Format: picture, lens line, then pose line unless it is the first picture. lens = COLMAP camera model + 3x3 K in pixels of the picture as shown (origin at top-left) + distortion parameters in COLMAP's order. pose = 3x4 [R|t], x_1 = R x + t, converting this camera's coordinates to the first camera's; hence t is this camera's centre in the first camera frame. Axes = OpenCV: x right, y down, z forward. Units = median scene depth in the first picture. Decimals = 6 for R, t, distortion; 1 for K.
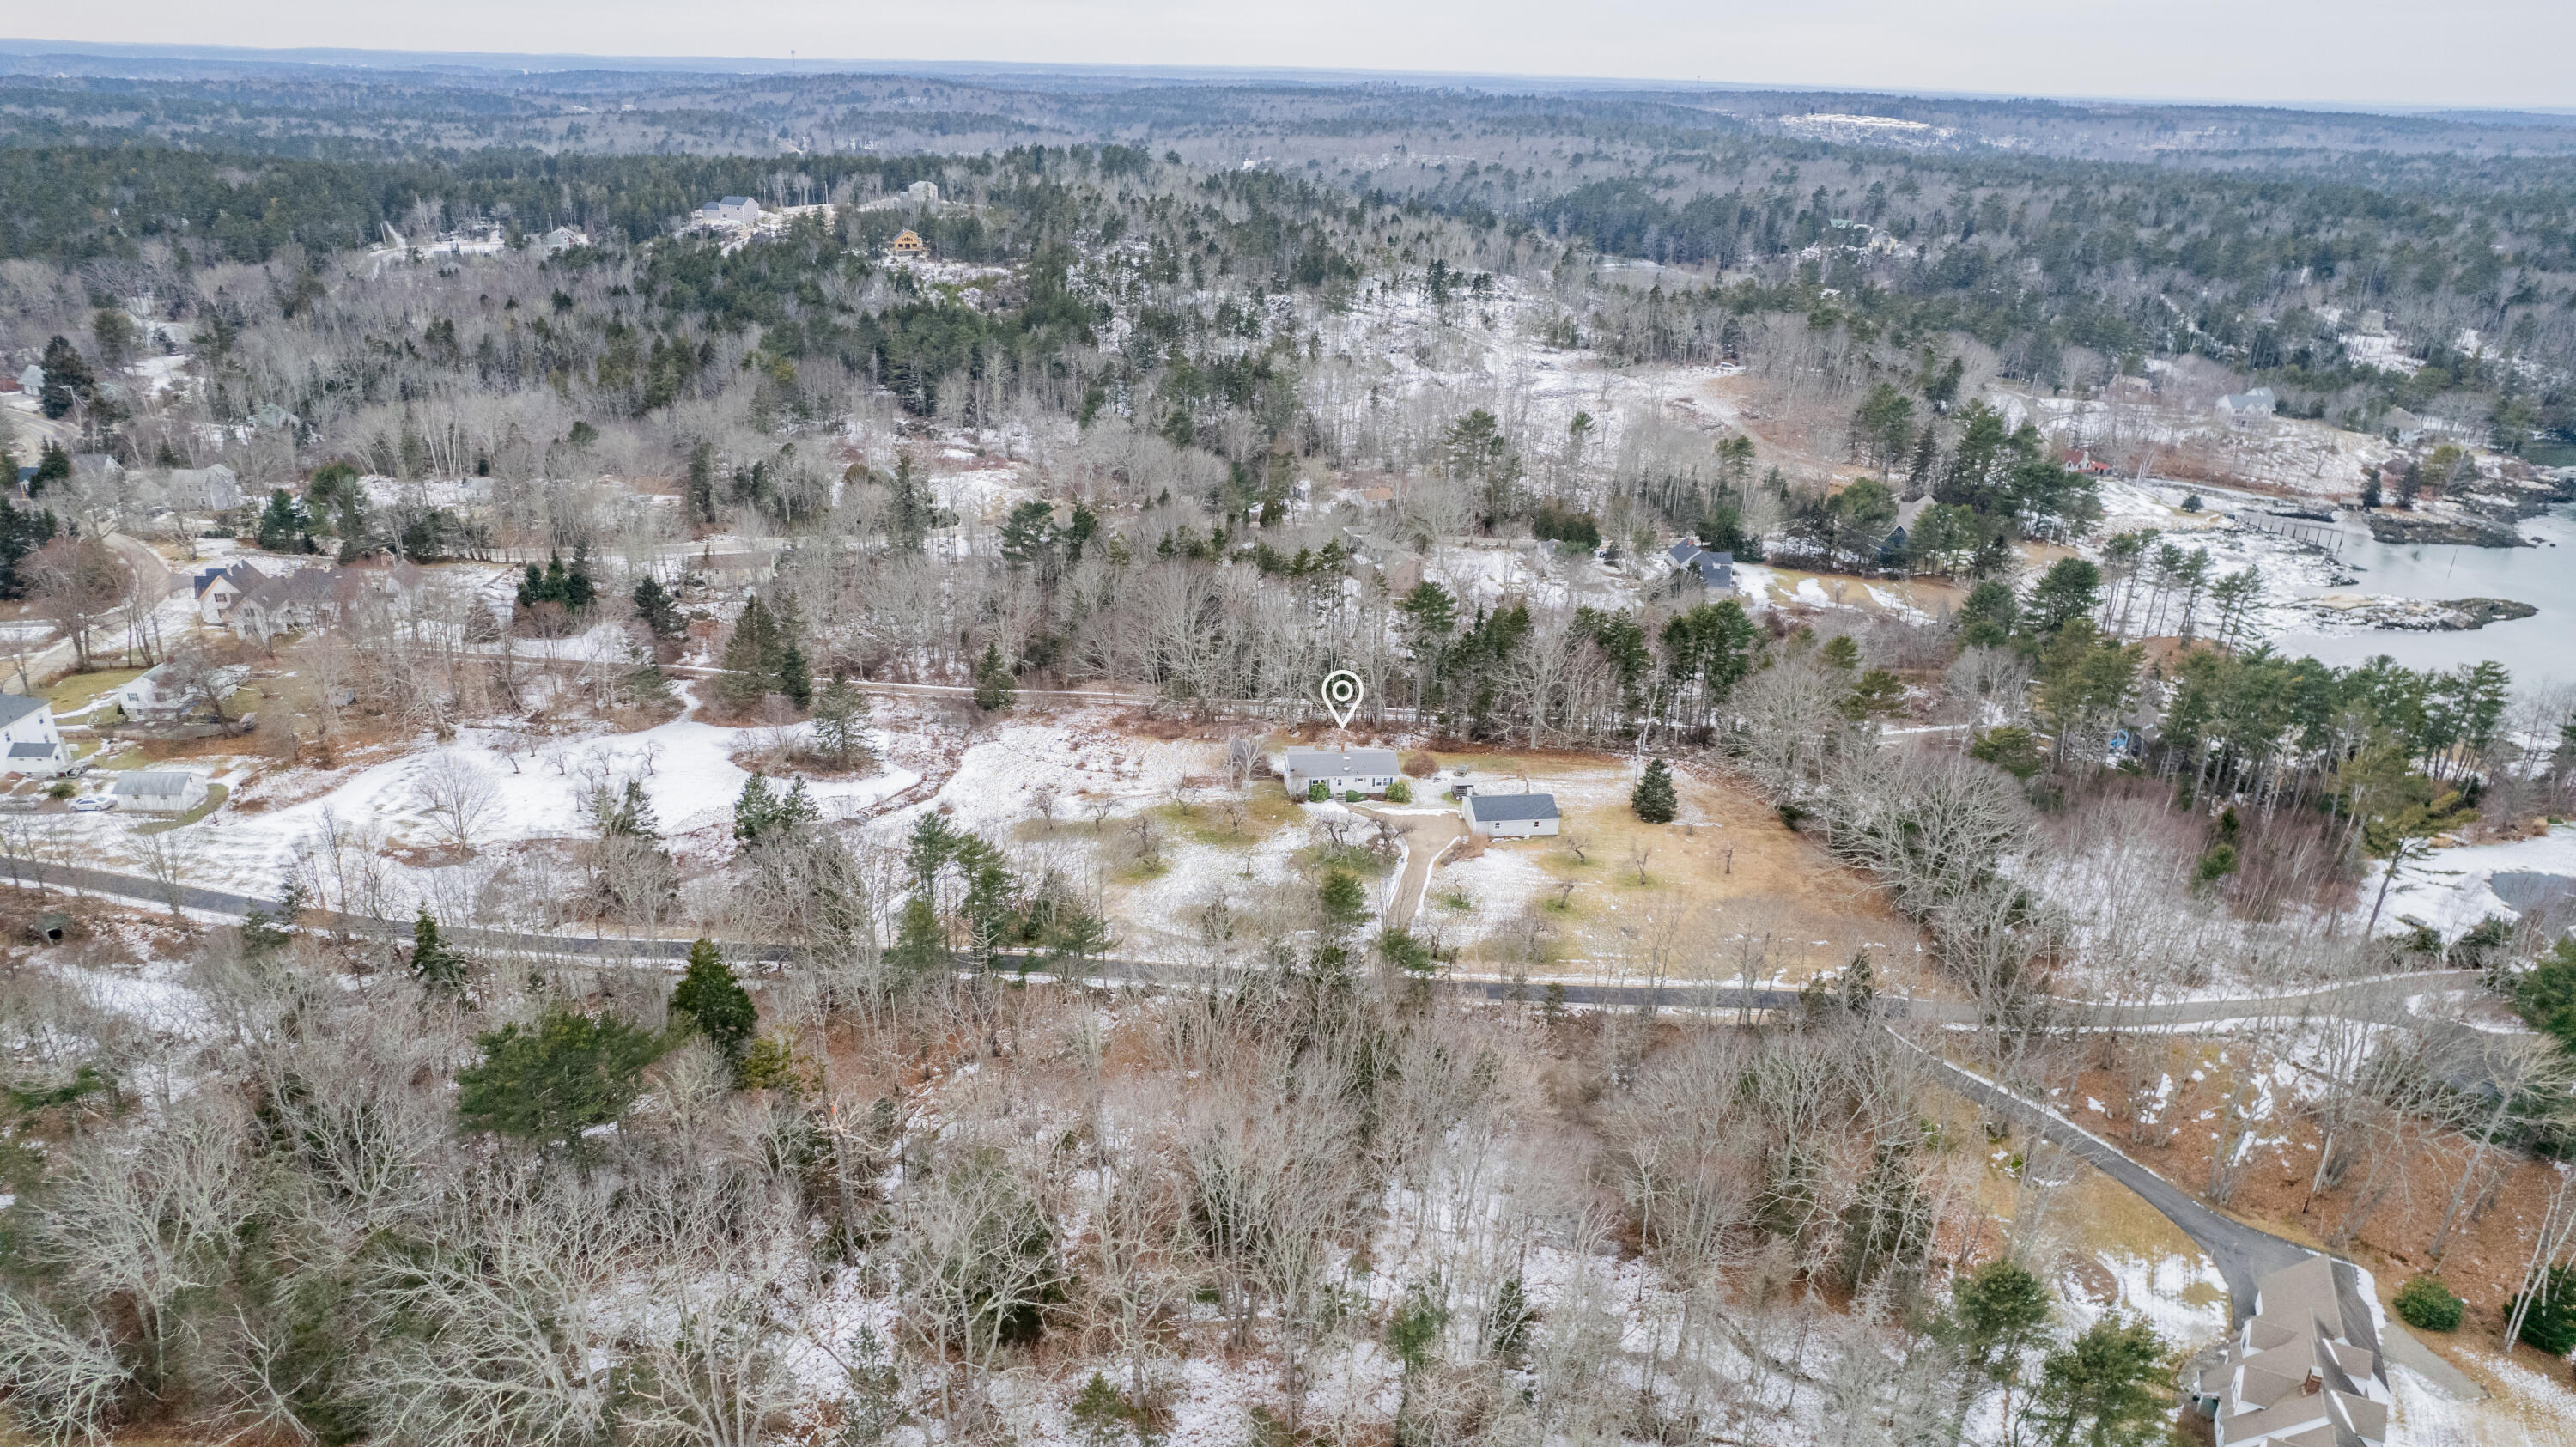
lens RADIAL K [[1661.3, 0, 1288.0], [0, 1661.3, 723.5], [0, 0, 1]] dist [-0.081288, 0.080730]
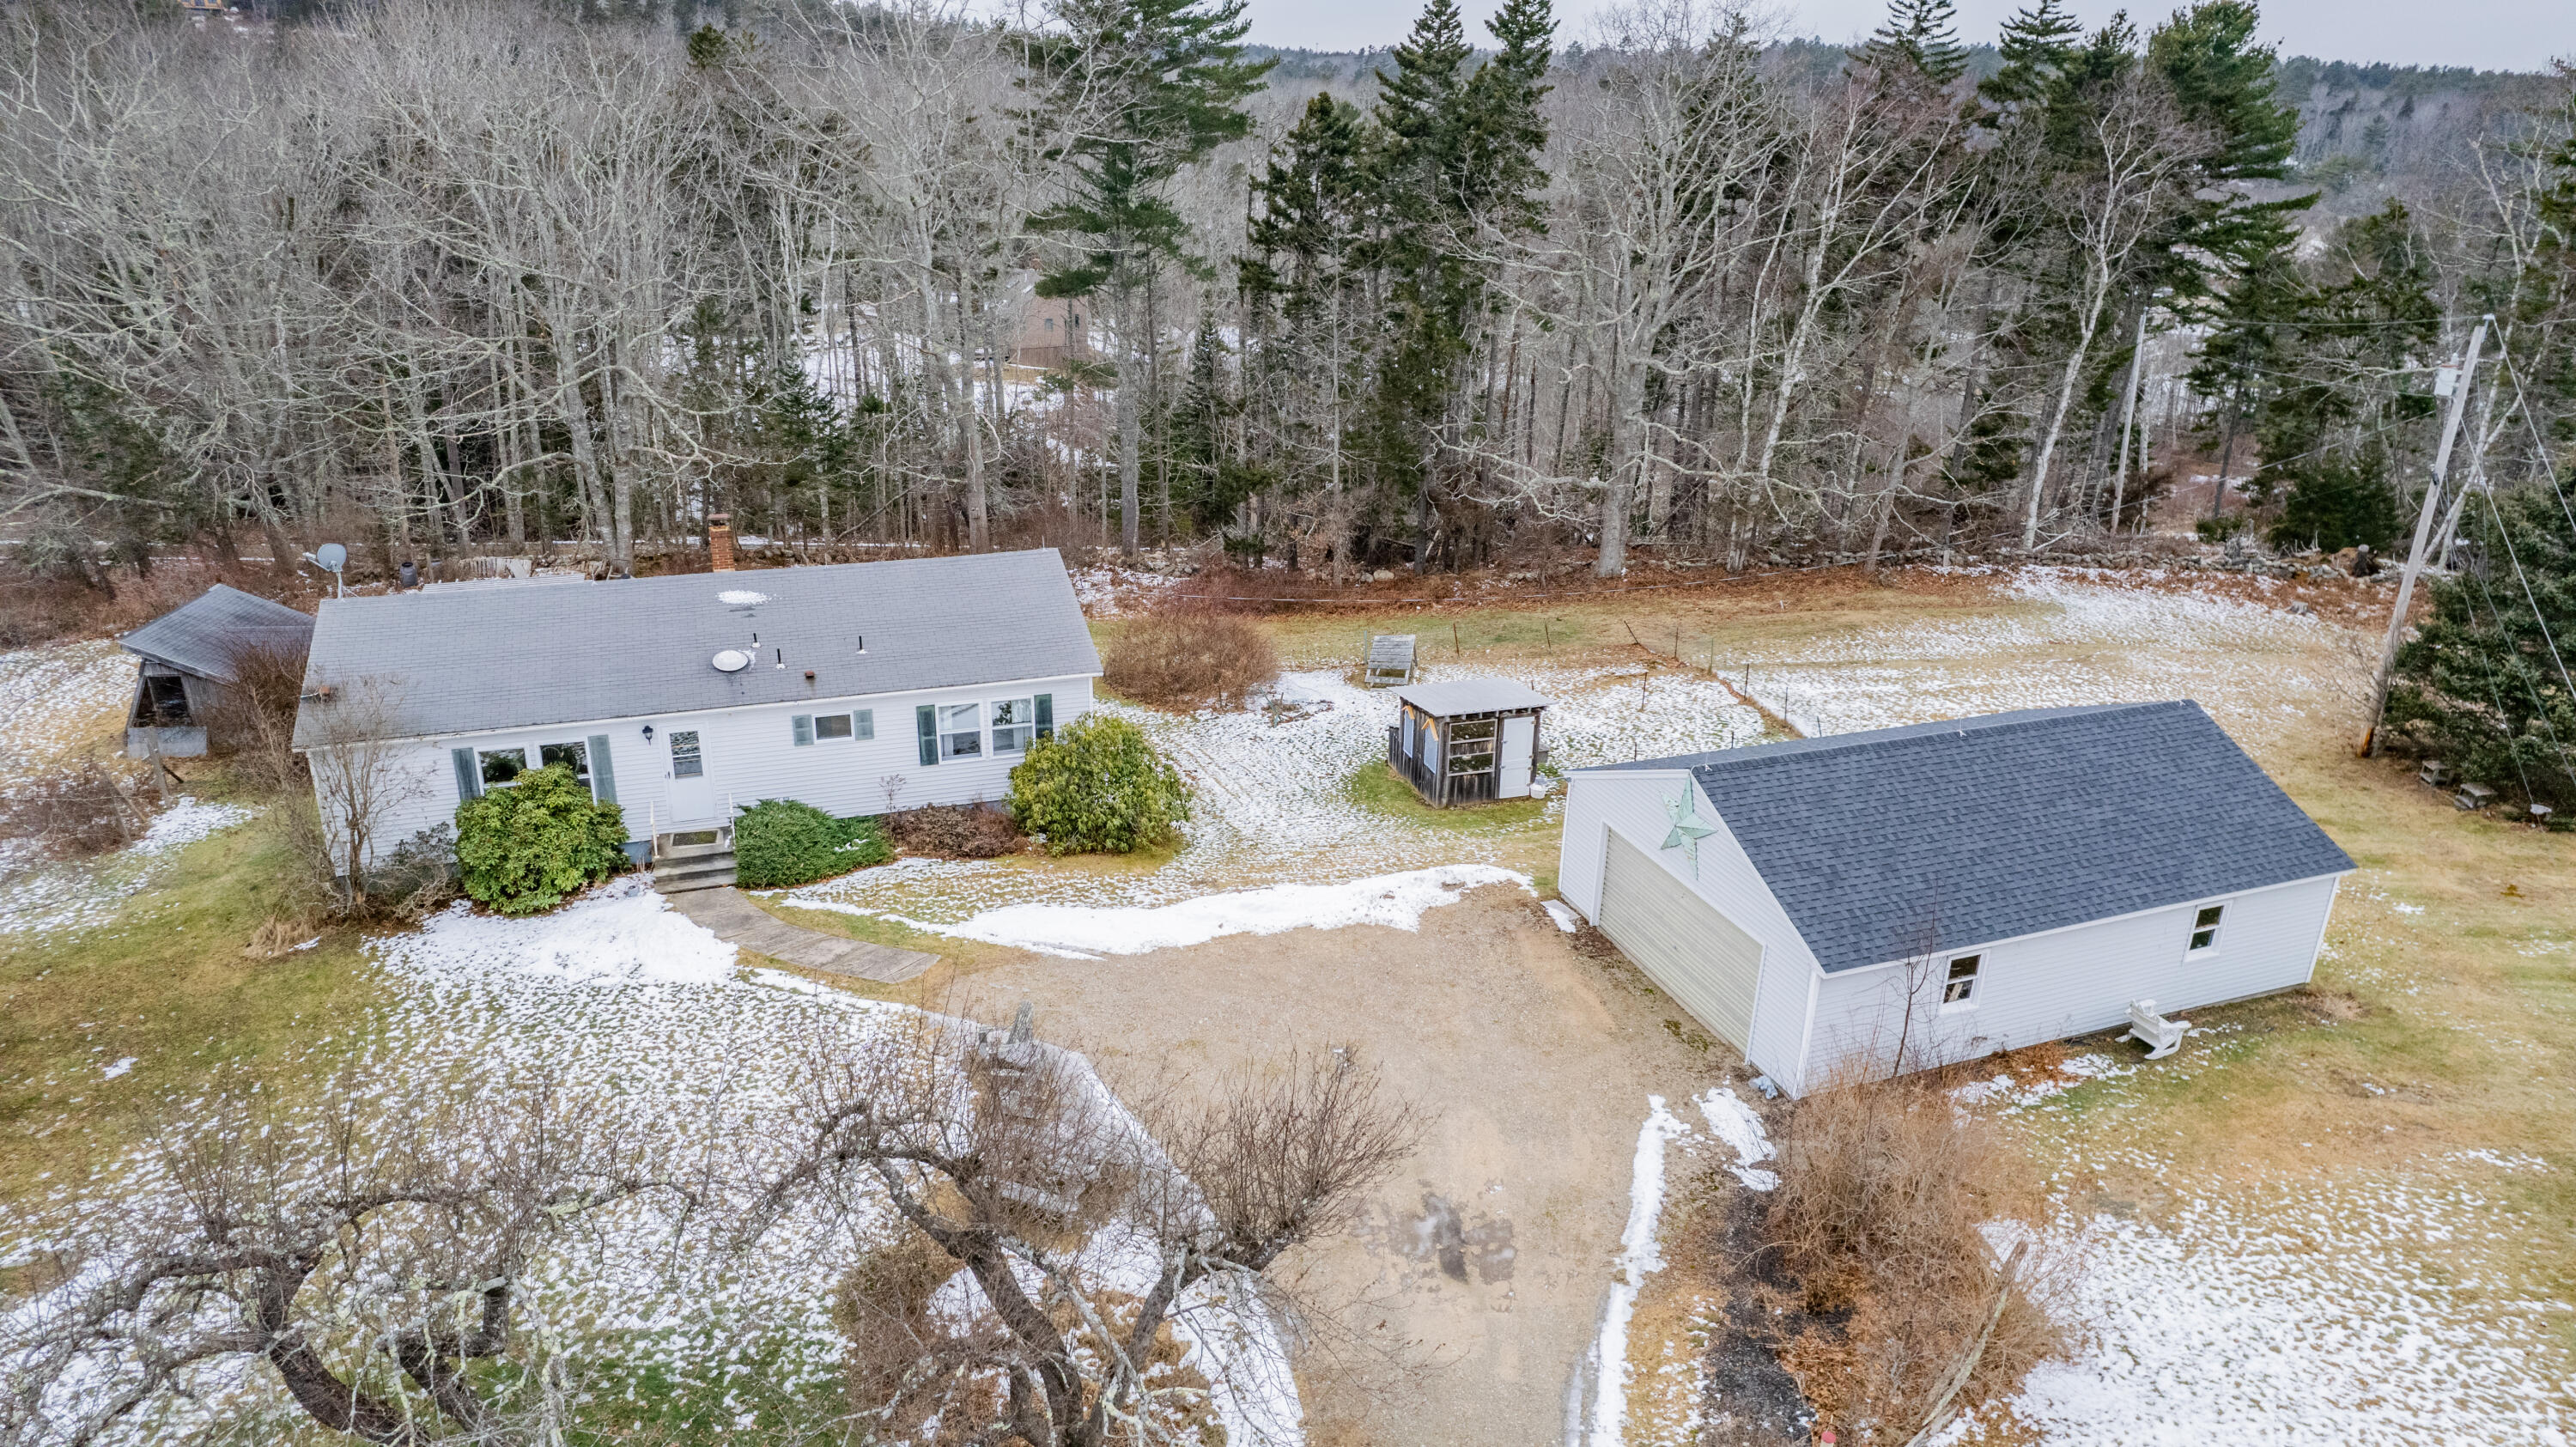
lens RADIAL K [[1661.3, 0, 1288.0], [0, 1661.3, 723.5], [0, 0, 1]] dist [-0.081288, 0.080730]
pose [[0.976298, -0.085525, 0.198814, 0.054087], [0.087549, 0.996159, -0.001393, 0.037407], [-0.197931, 0.018766, 0.980036, 0.848930]]
